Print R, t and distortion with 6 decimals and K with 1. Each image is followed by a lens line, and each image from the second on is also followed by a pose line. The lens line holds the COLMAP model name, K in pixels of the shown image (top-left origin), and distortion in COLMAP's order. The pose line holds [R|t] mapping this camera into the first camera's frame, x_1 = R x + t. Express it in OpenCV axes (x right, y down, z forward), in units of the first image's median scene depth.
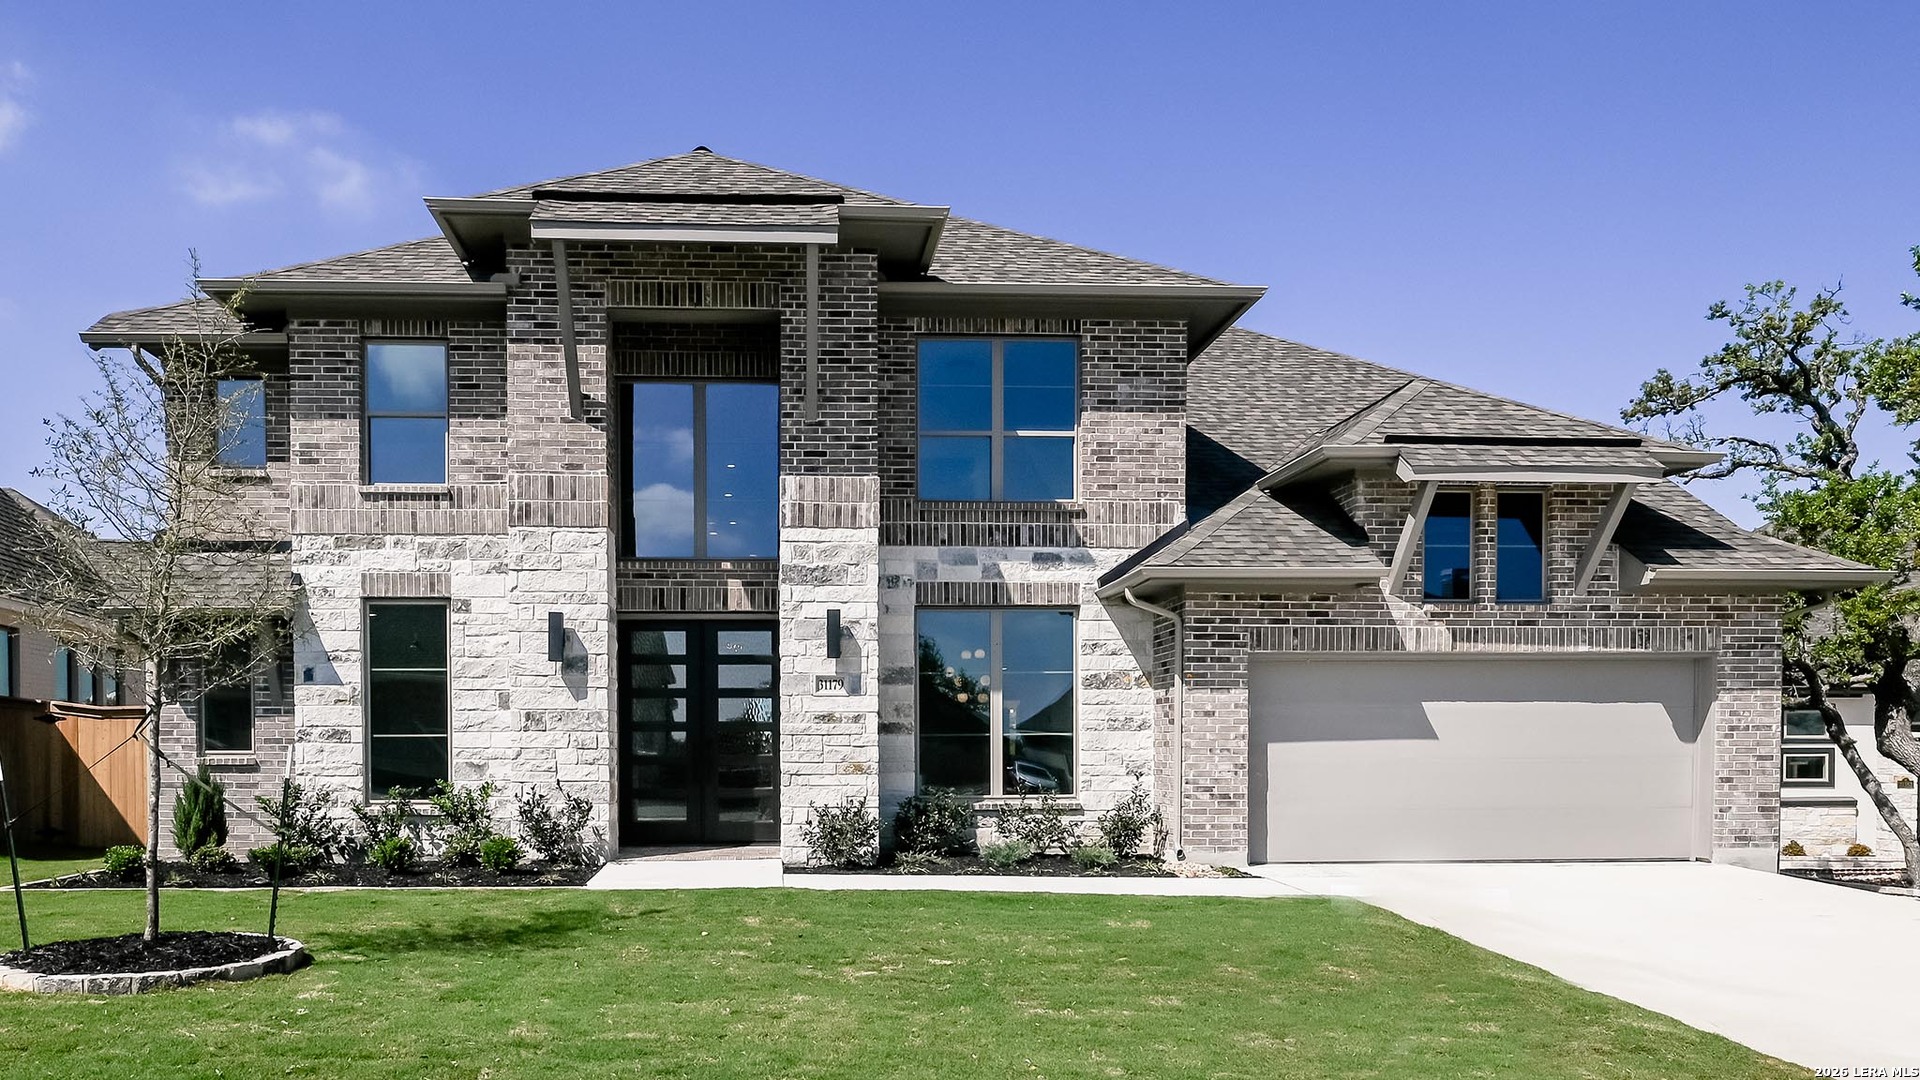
lens RADIAL K [[905.6, 0, 959.1], [0, 905.6, 525.2], [0, 0, 1]] dist [-0.001585, 0.000357]
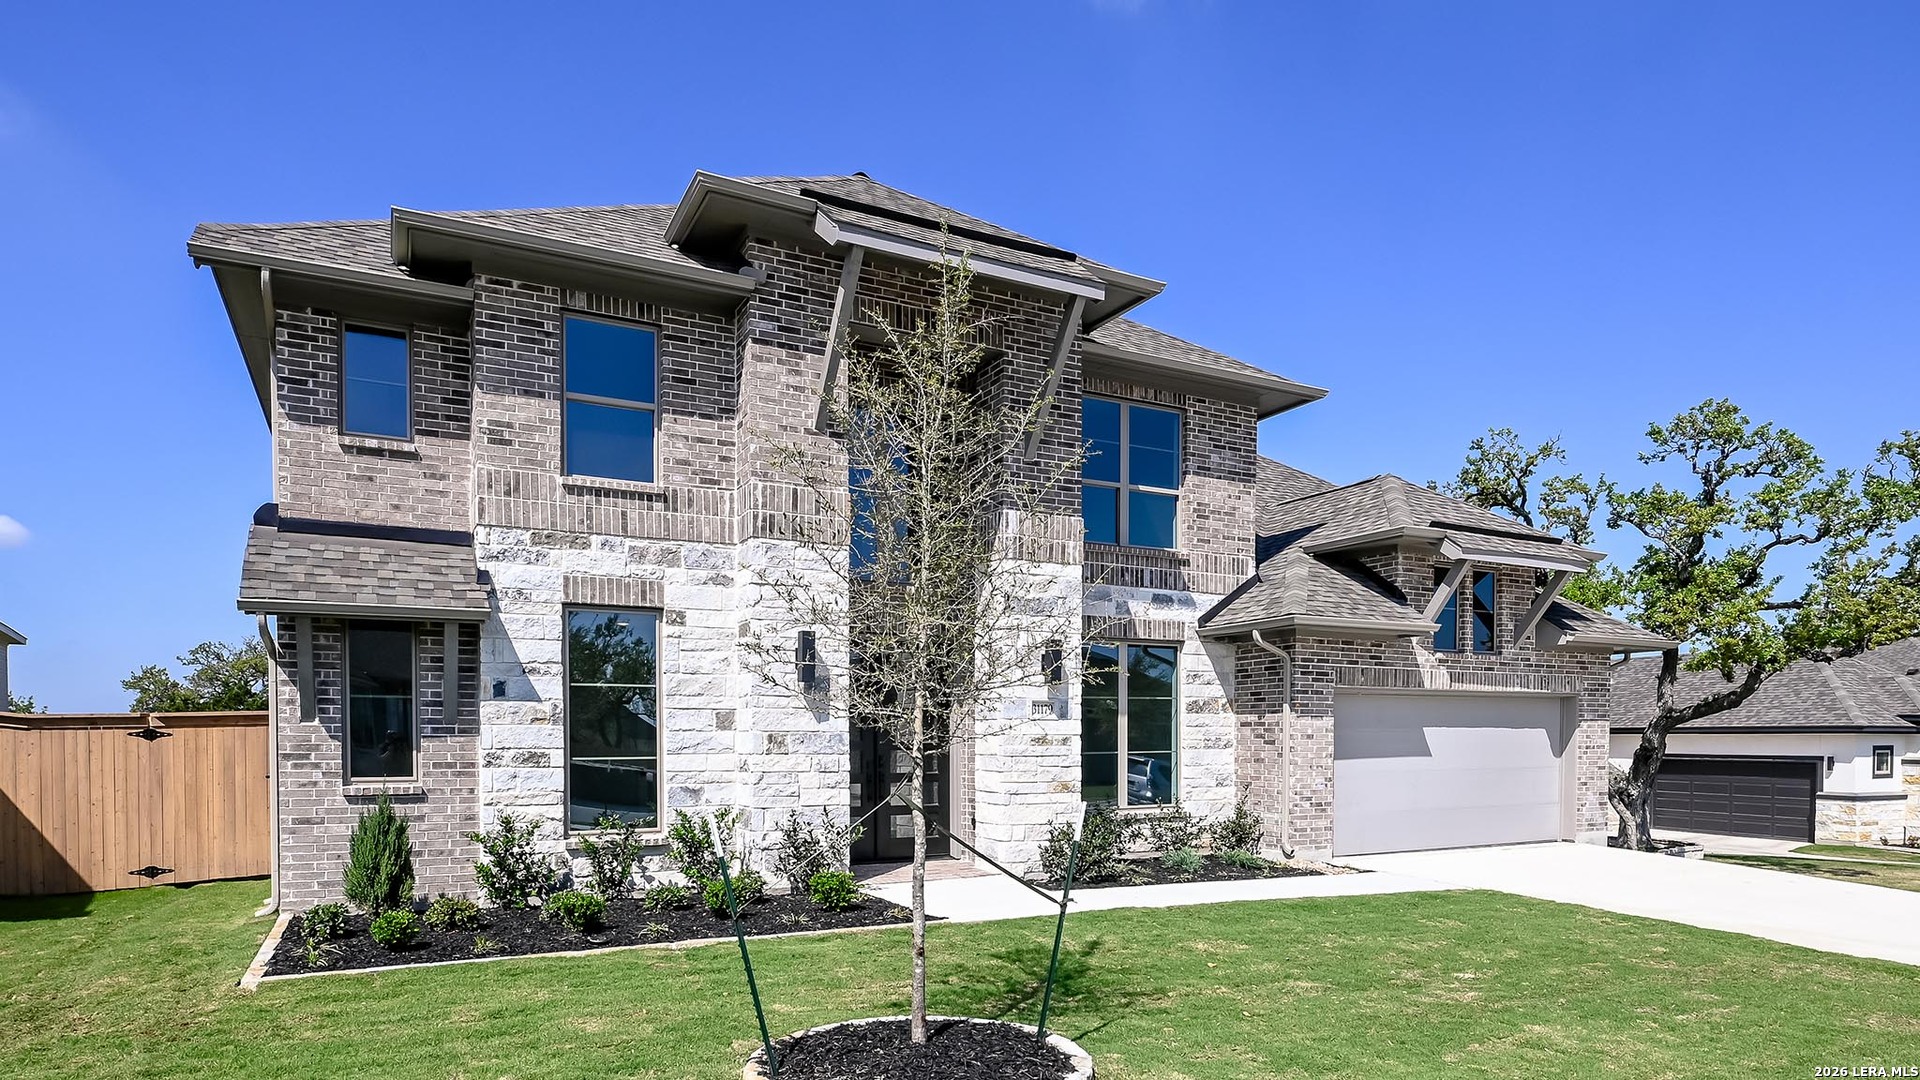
lens RADIAL K [[787.0, 0, 958.5], [0, 787.0, 559.5], [0, 0, 1]] dist [-0.001724, -0.000633]
pose [[0.948807, 0.073641, 0.307153, -0.517566], [-0.077304, 0.997008, -0.000239, 0.007530], [-0.306251, -0.023518, 0.951660, 0.145911]]
